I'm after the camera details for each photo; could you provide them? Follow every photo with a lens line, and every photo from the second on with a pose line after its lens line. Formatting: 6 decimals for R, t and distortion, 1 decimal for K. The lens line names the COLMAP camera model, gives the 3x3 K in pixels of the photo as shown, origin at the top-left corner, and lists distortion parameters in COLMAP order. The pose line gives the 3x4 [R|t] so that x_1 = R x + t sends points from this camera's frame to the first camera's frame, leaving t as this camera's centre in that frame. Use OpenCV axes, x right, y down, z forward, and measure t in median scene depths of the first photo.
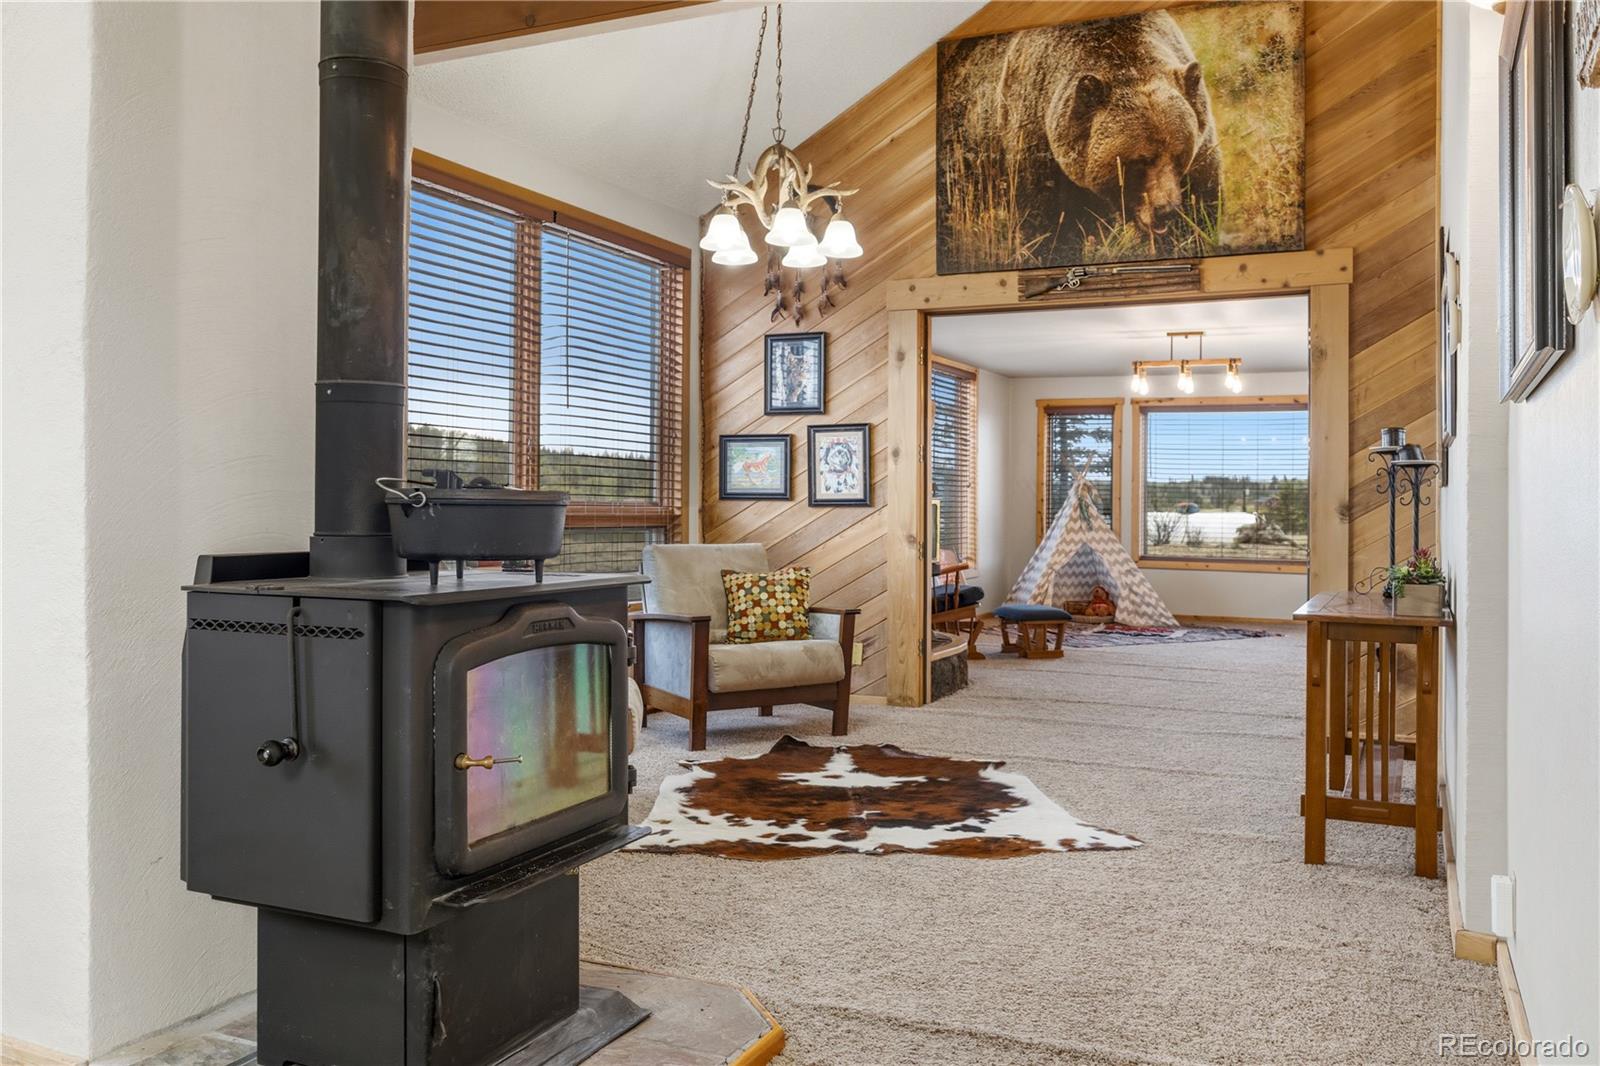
lens RADIAL K [[1322.0, 0, 805.2], [0, 1322.0, 523.7], [0, 0, 1]] dist [0.031704, 0.001594]
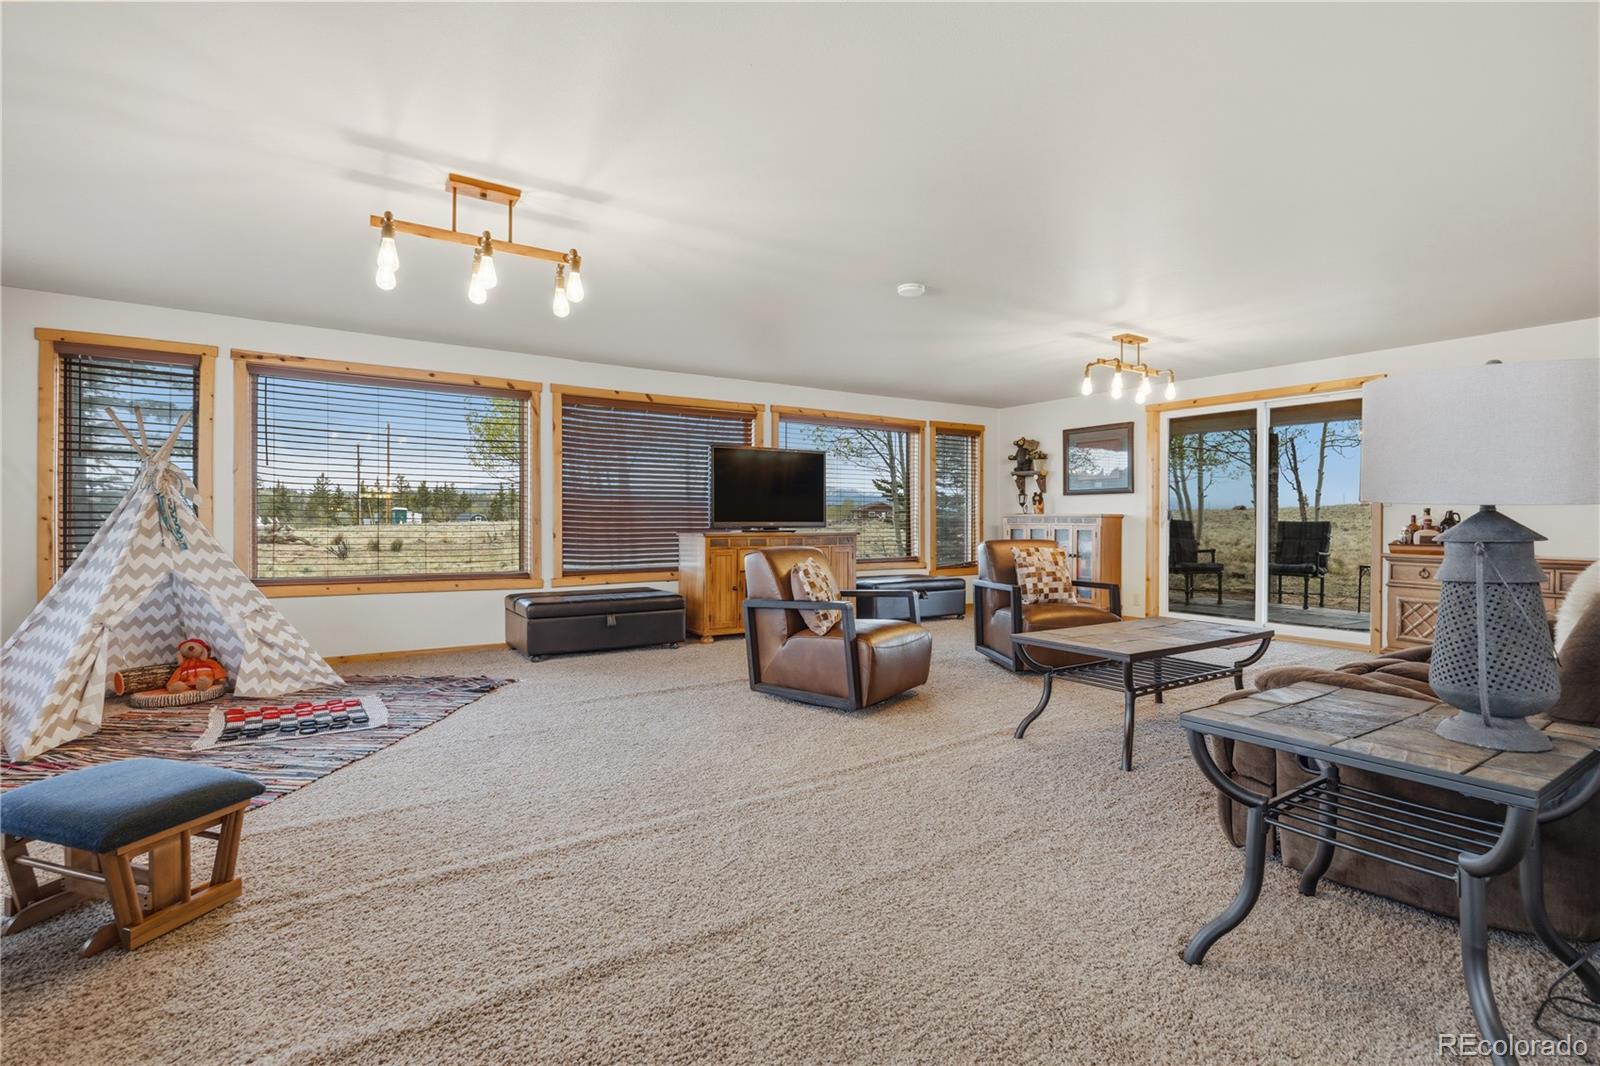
lens RADIAL K [[738.7, 0, 802.1], [0, 738.7, 518.6], [0, 0, 1]] dist [-0.011773, -0.000375]
pose [[0.507100, -0.006593, 0.861862, 0.132394], [0.007715, 0.999965, 0.003110, -0.013034], [-0.861853, 0.005072, 0.507134, 1.057246]]
